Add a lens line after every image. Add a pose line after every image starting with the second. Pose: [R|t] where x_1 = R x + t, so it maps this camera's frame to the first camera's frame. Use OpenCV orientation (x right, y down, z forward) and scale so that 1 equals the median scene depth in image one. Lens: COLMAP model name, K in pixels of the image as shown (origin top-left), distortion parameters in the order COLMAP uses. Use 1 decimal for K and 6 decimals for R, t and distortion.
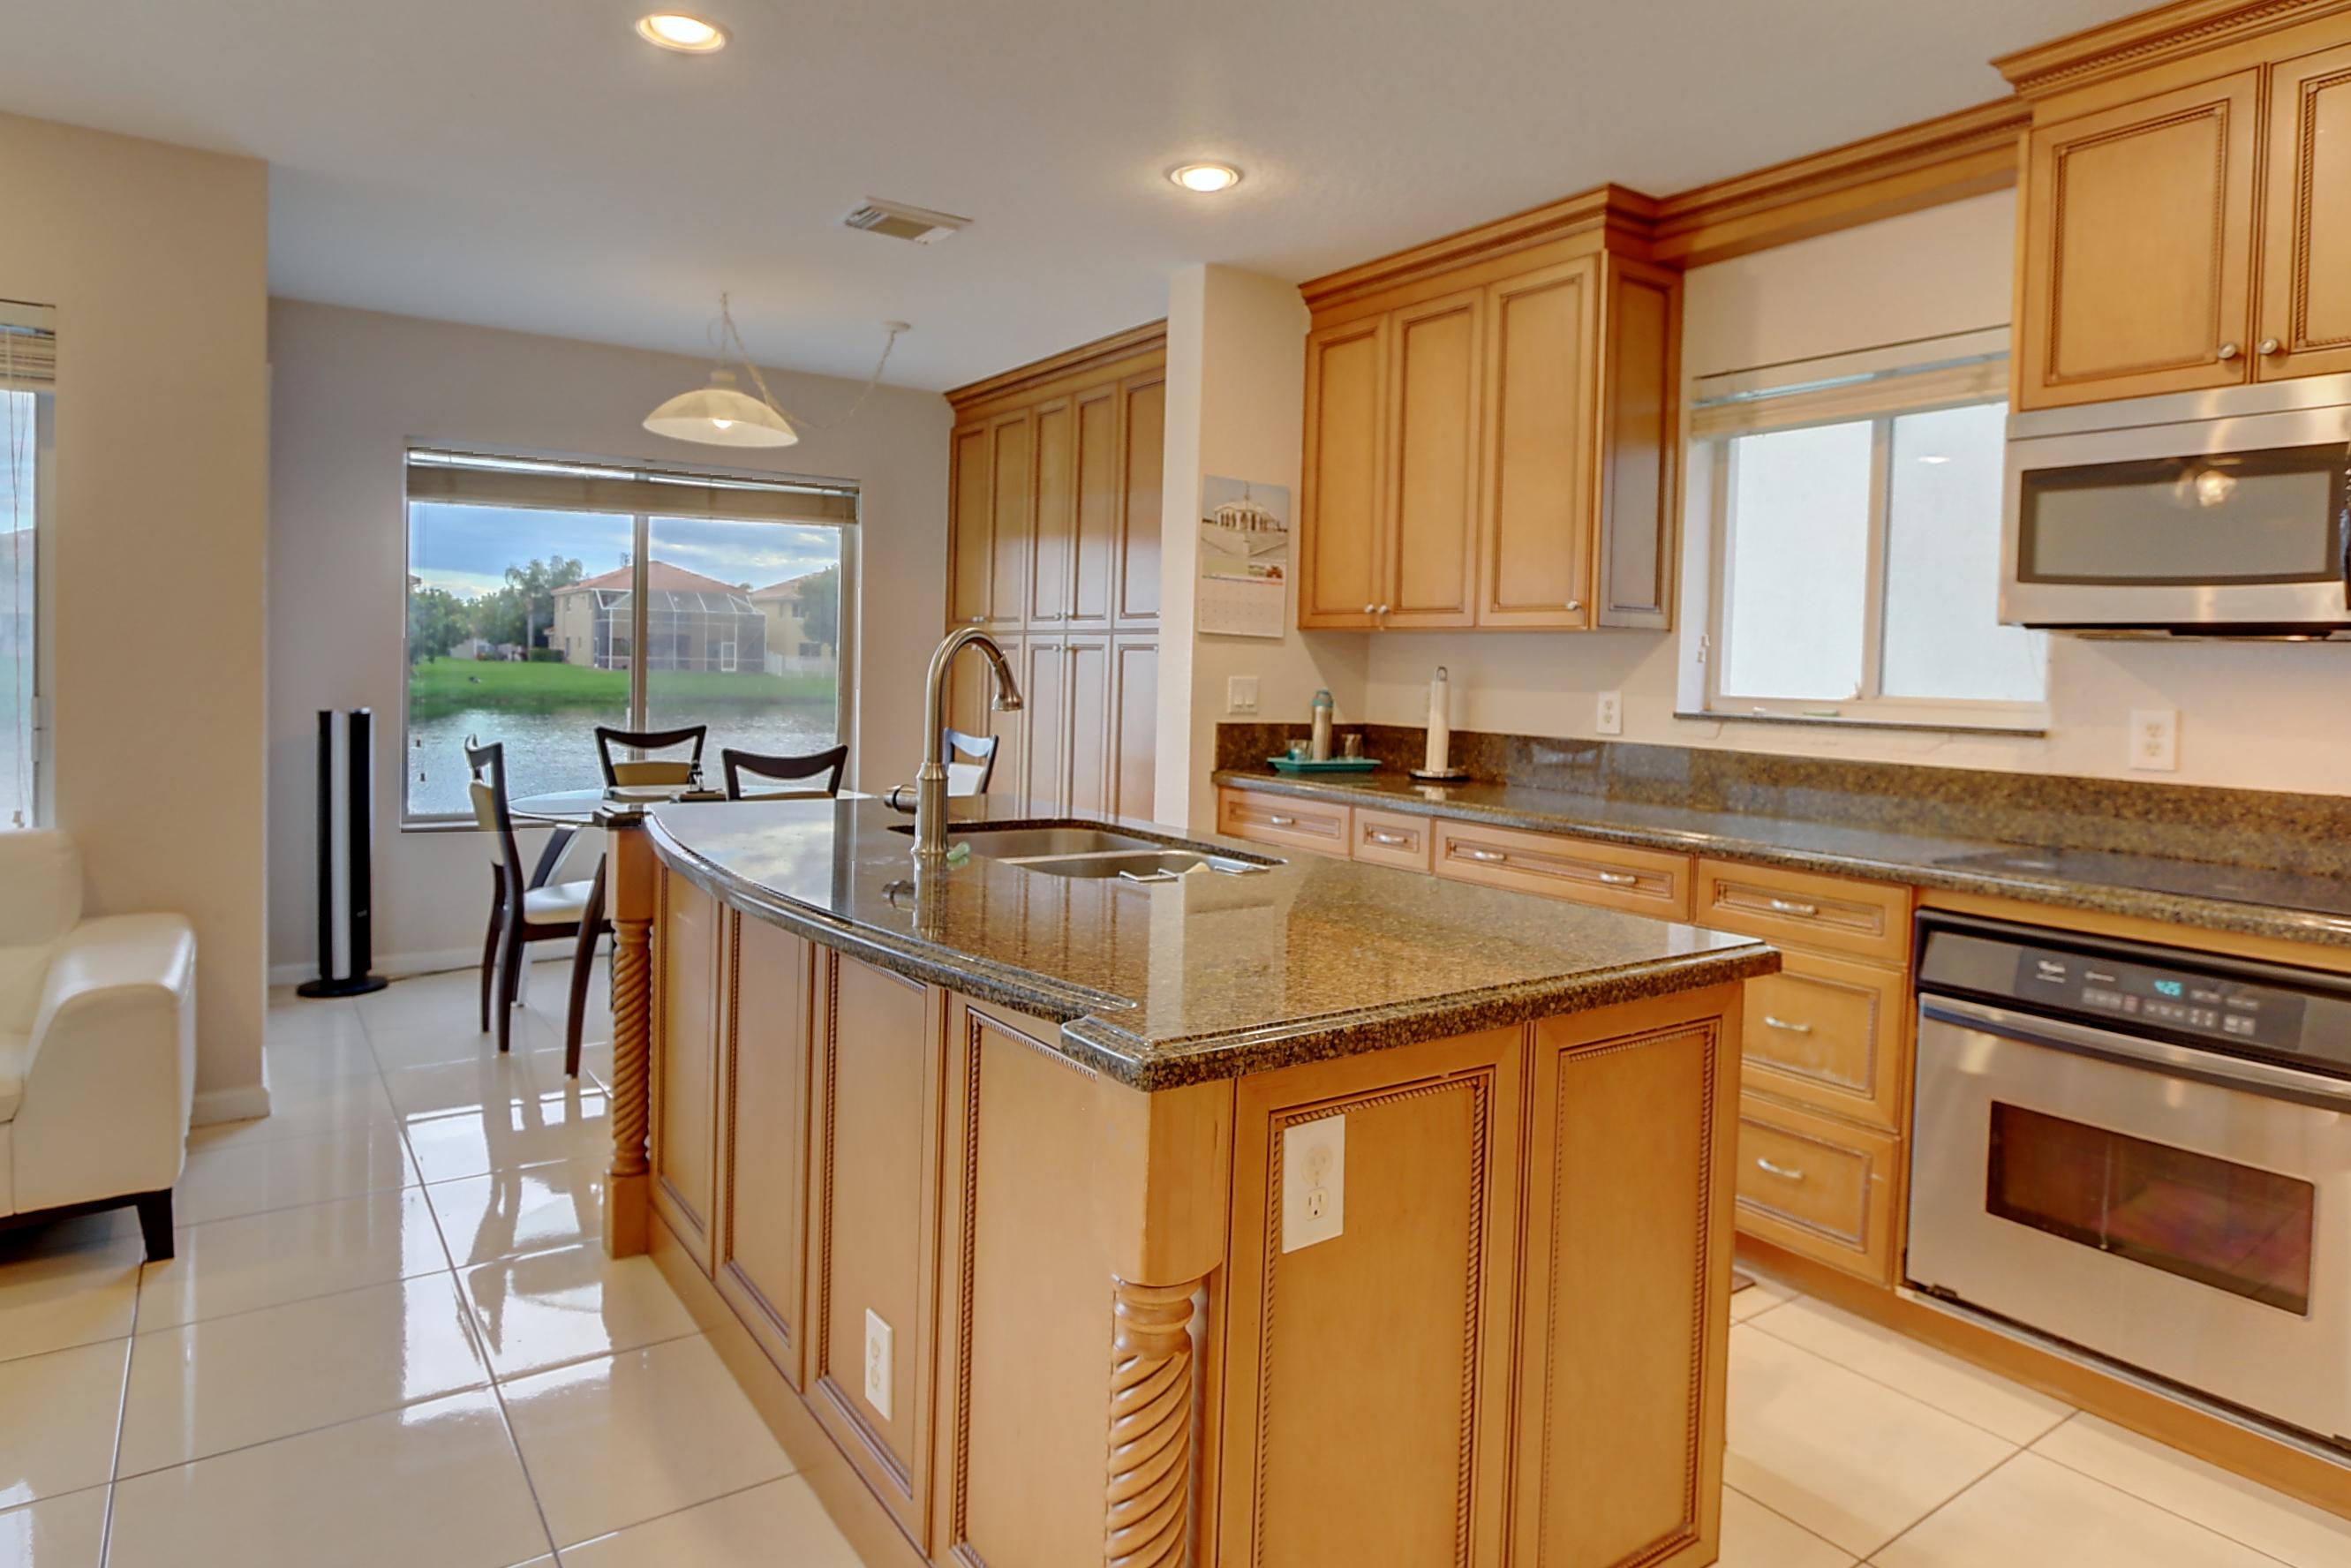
lens RADIAL K [[1363.5, 0, 1177.7], [0, 1363.5, 701.0], [0, 0, 1]] dist [-0.021100, 0.012340]
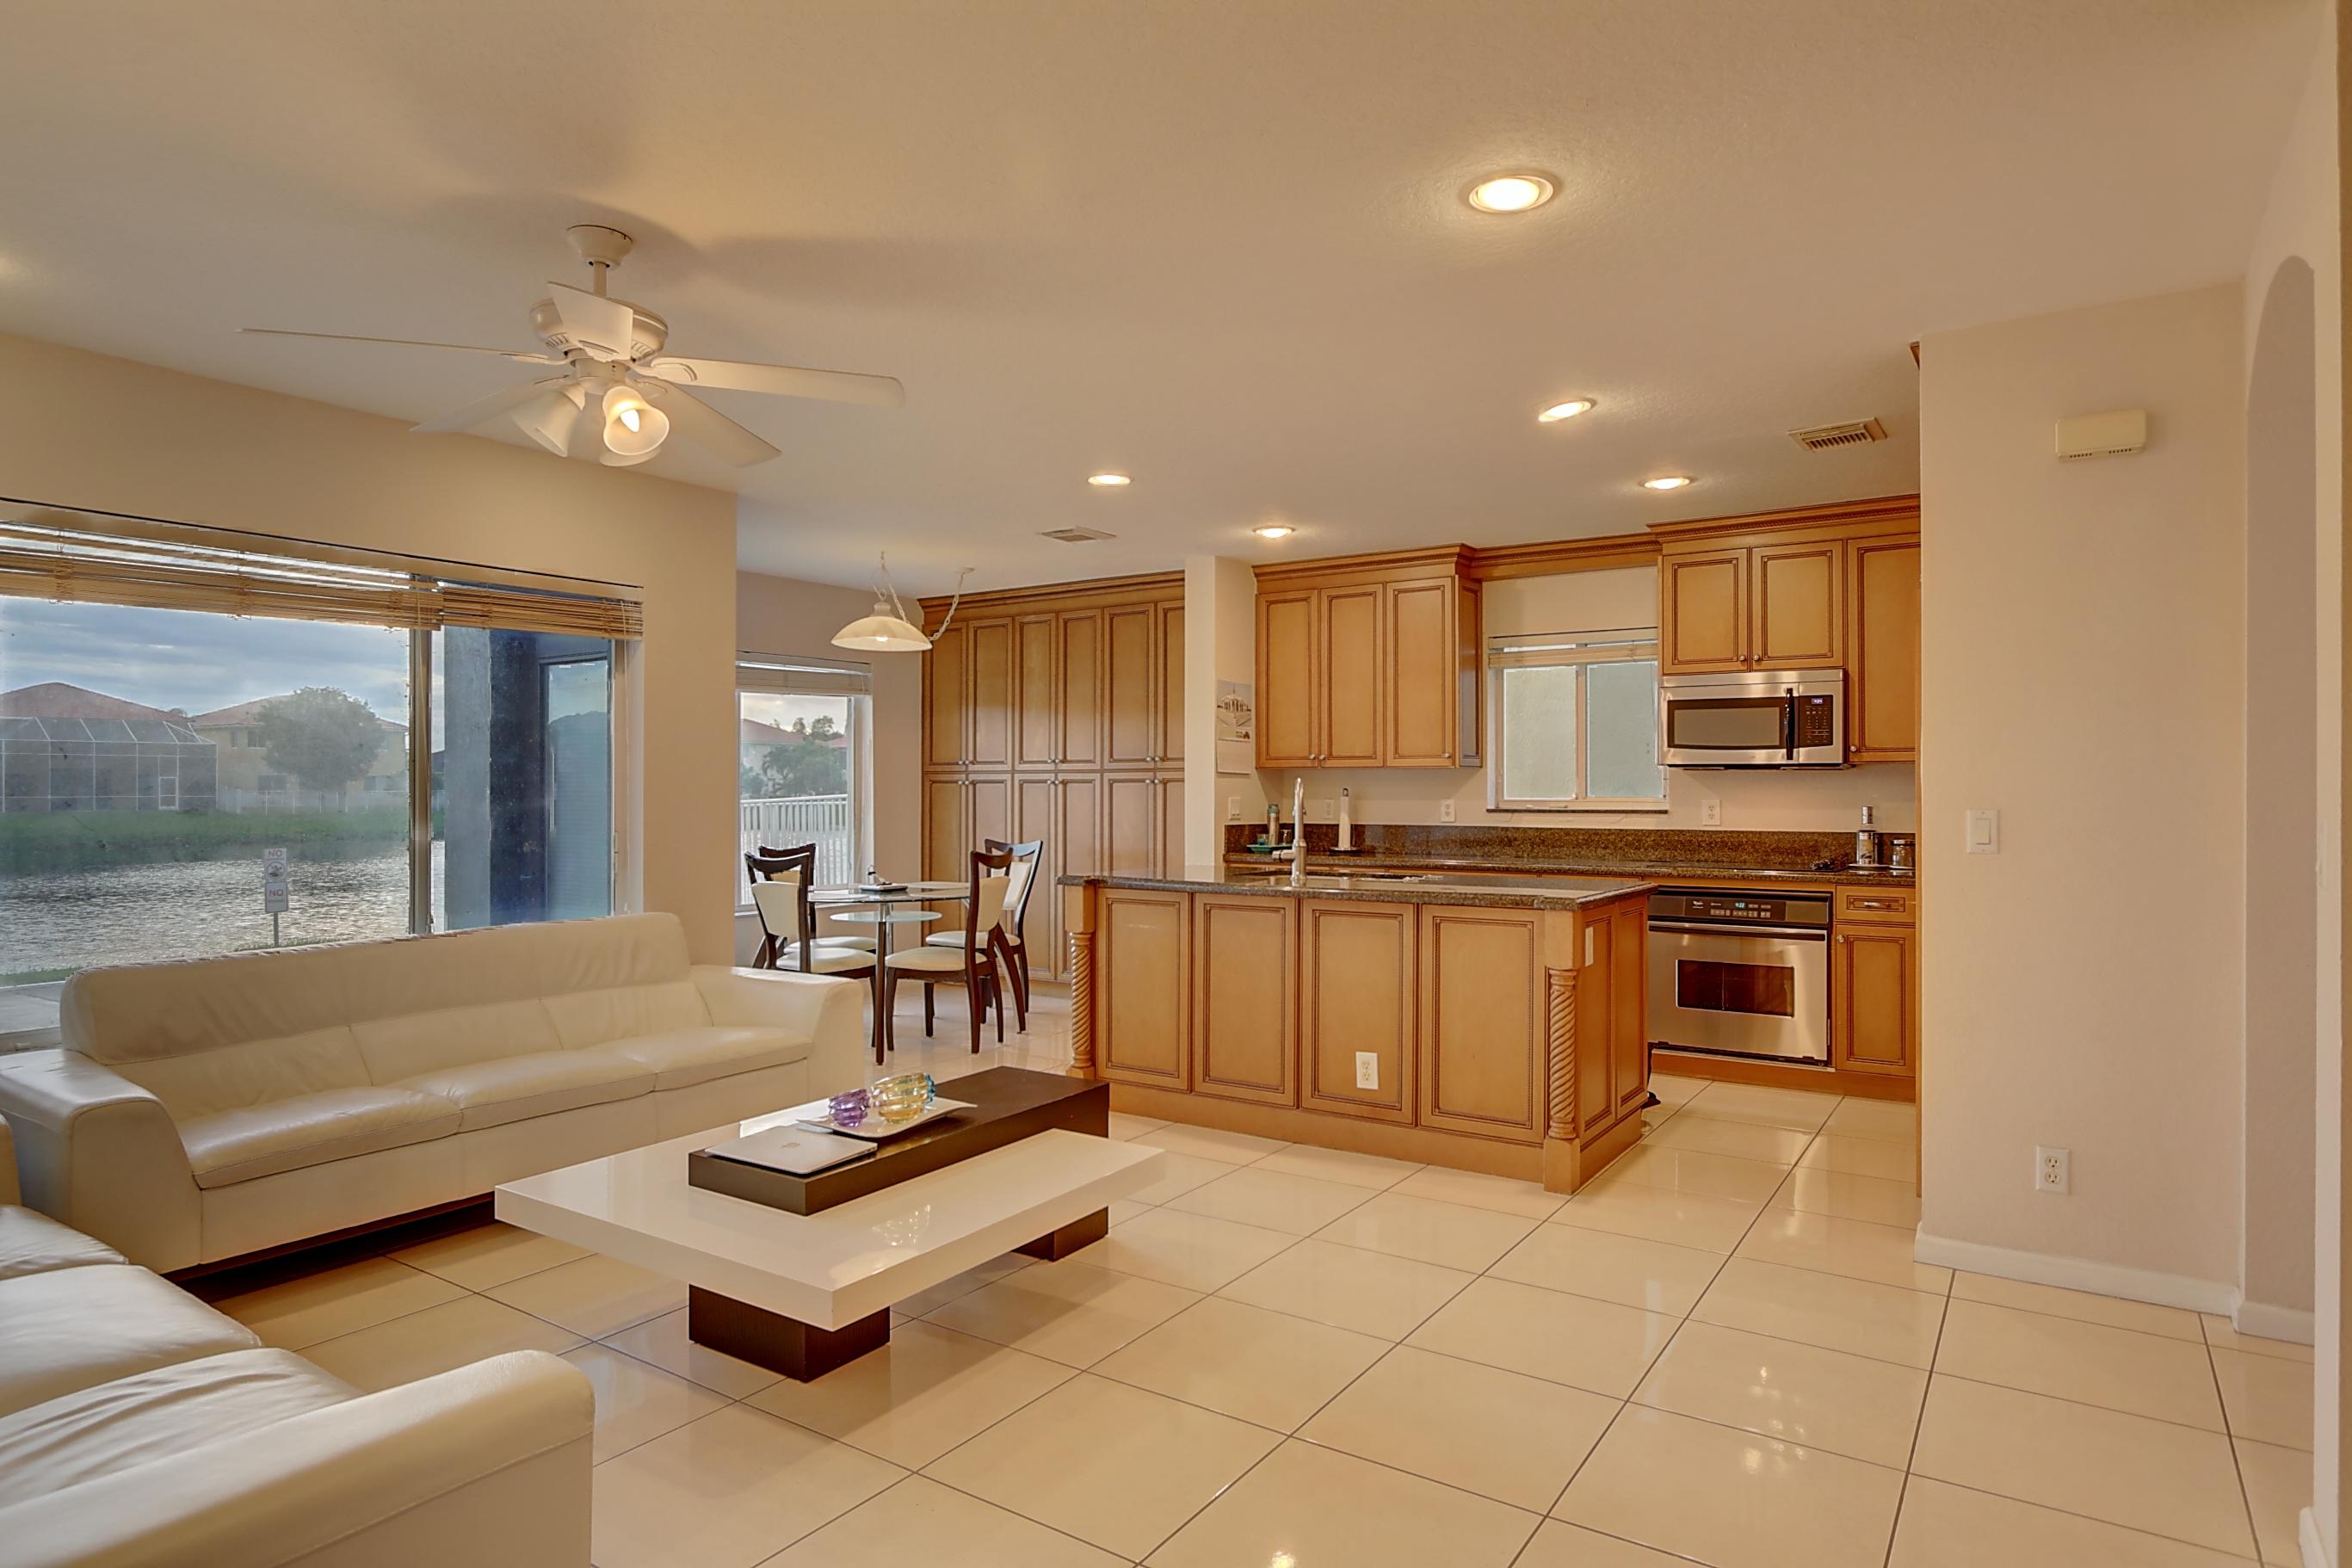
lens RADIAL K [[1329.6, 0, 1170.8], [0, 1329.6, 785.5], [0, 0, 1]] dist [-0.015170, 0.004512]
pose [[0.935177, -0.026230, 0.353209, -0.629514], [0.034563, 0.999253, -0.017304, -0.006837], [-0.352491, 0.028390, 0.935384, -0.535345]]
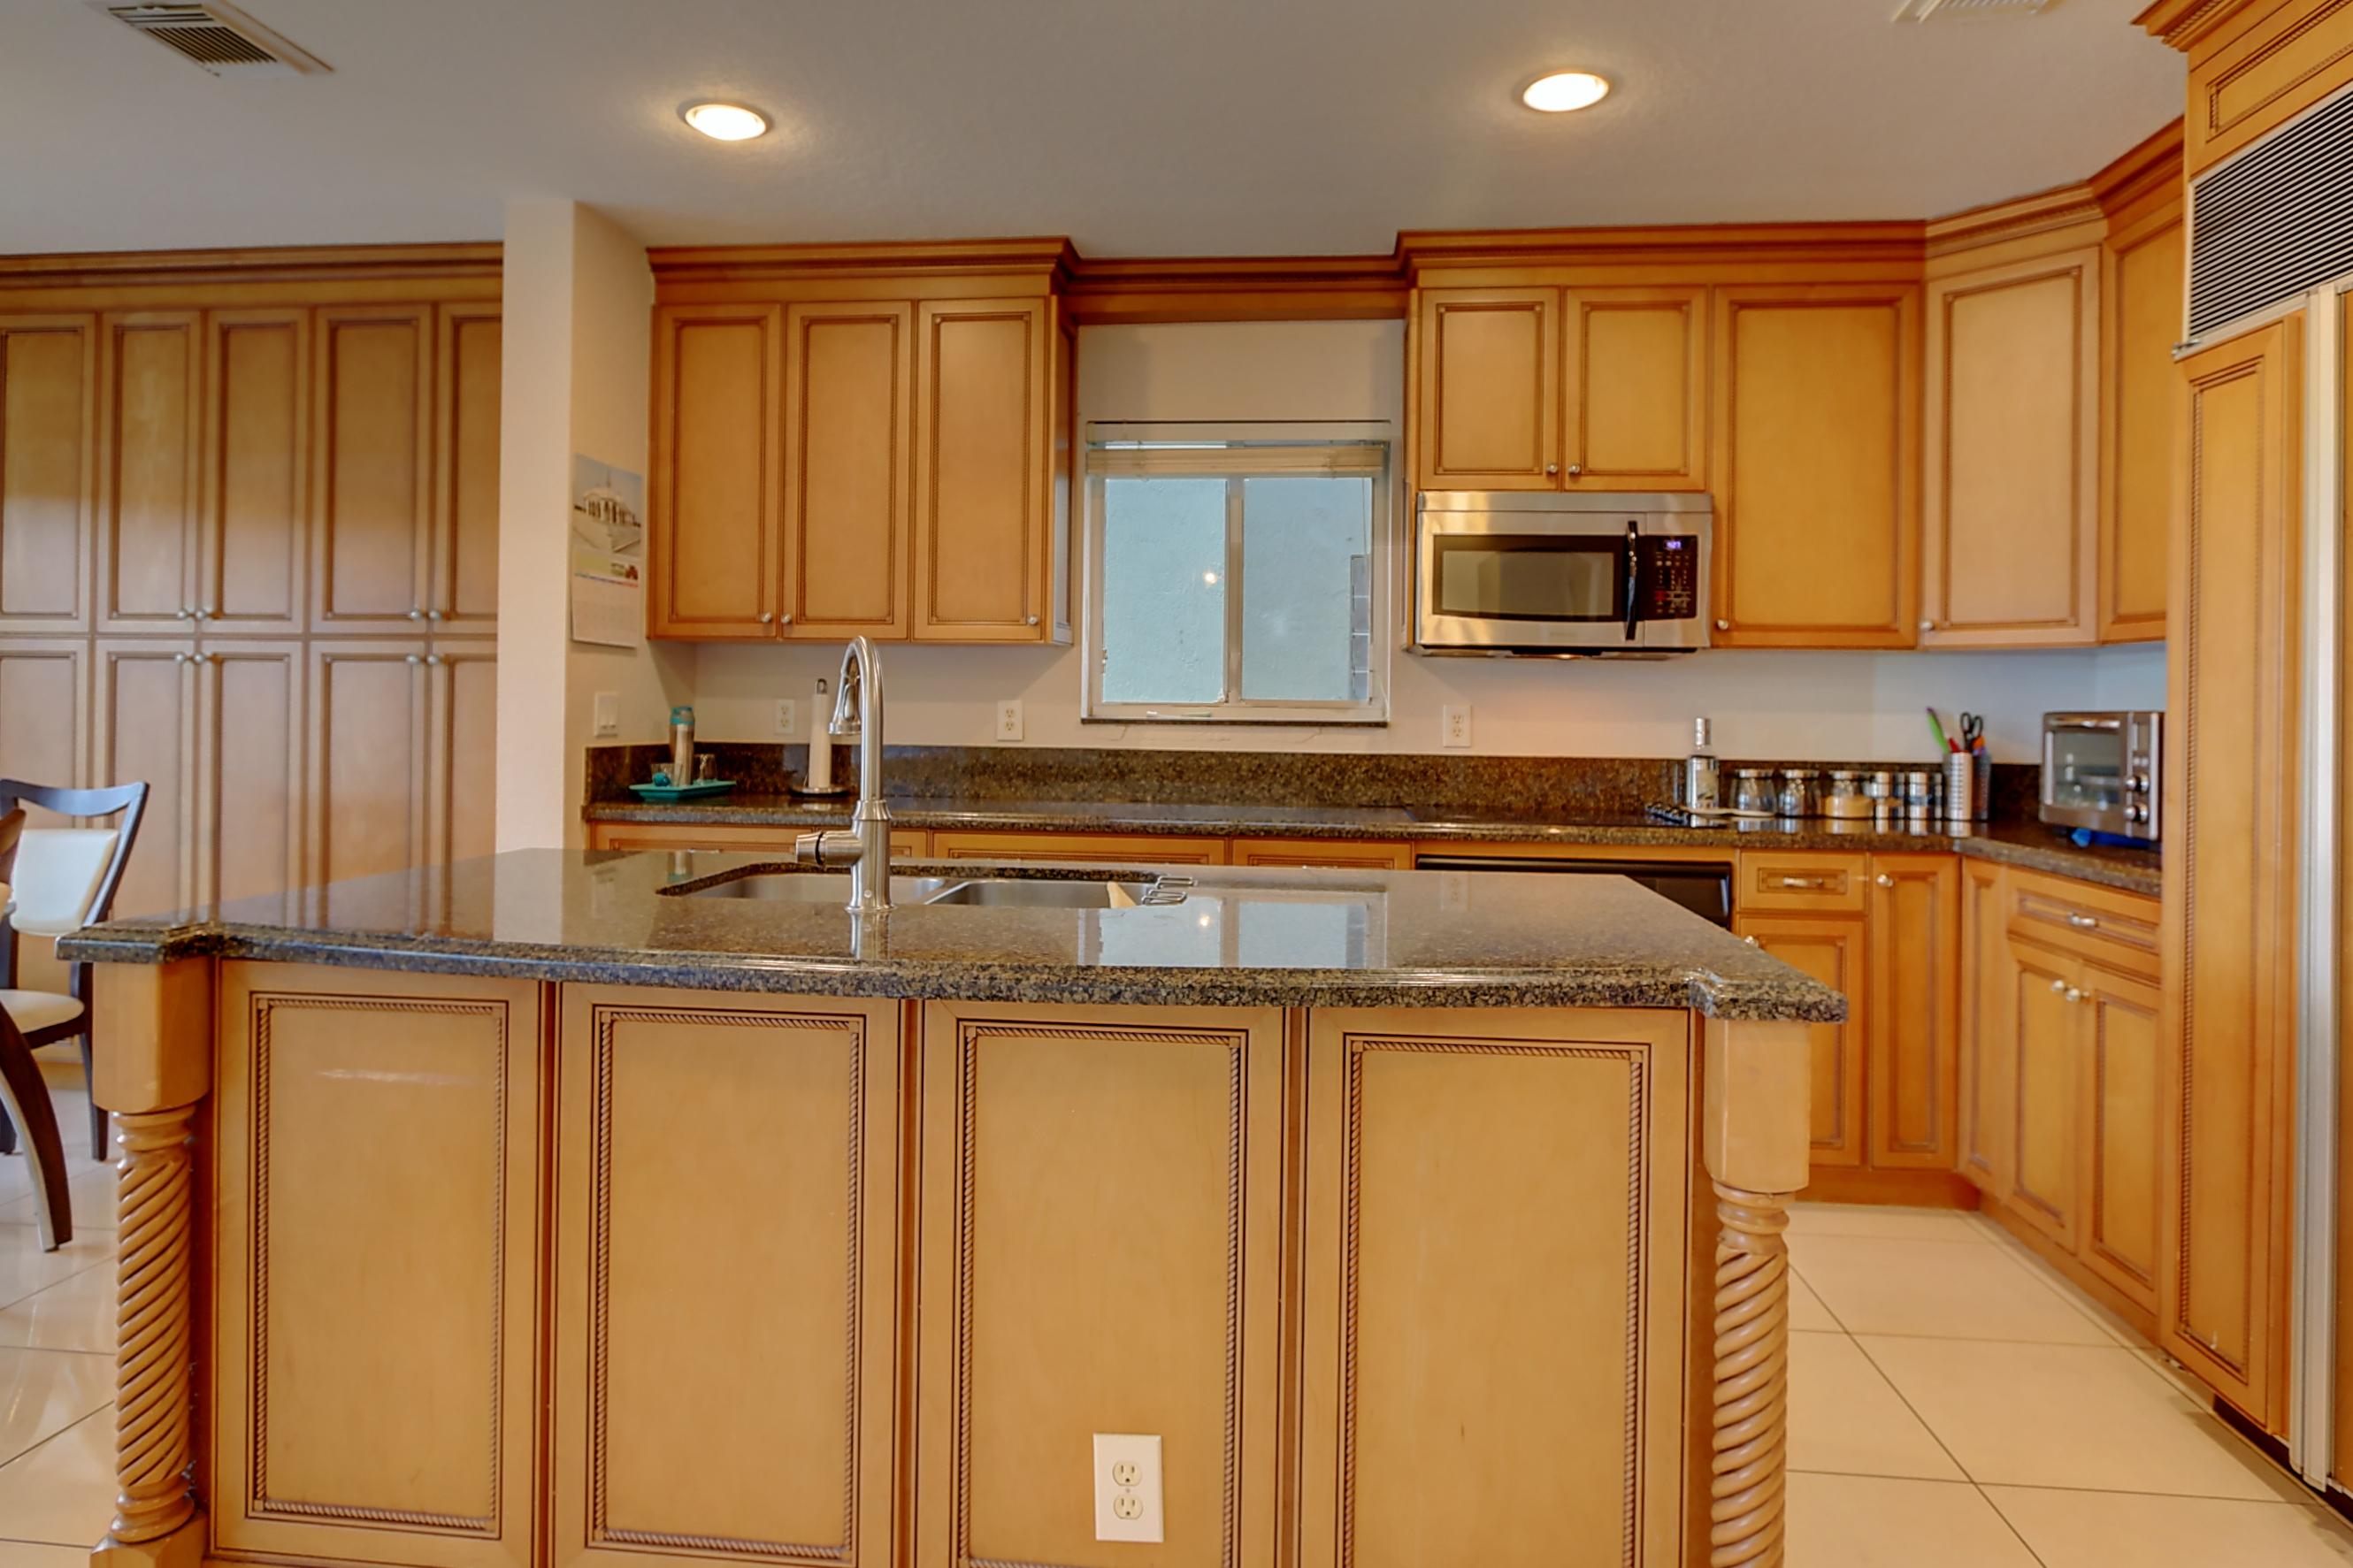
lens RADIAL K [[1364.5, 0, 1178.7], [0, 1364.5, 701.0], [0, 0, 1]] dist [-0.021100, 0.012340]
pose [[0.657564, -0.019749, 0.753140, -0.370720], [0.024901, 0.999680, 0.004473, -0.007717], [-0.752987, 0.015812, 0.657845, 0.173549]]
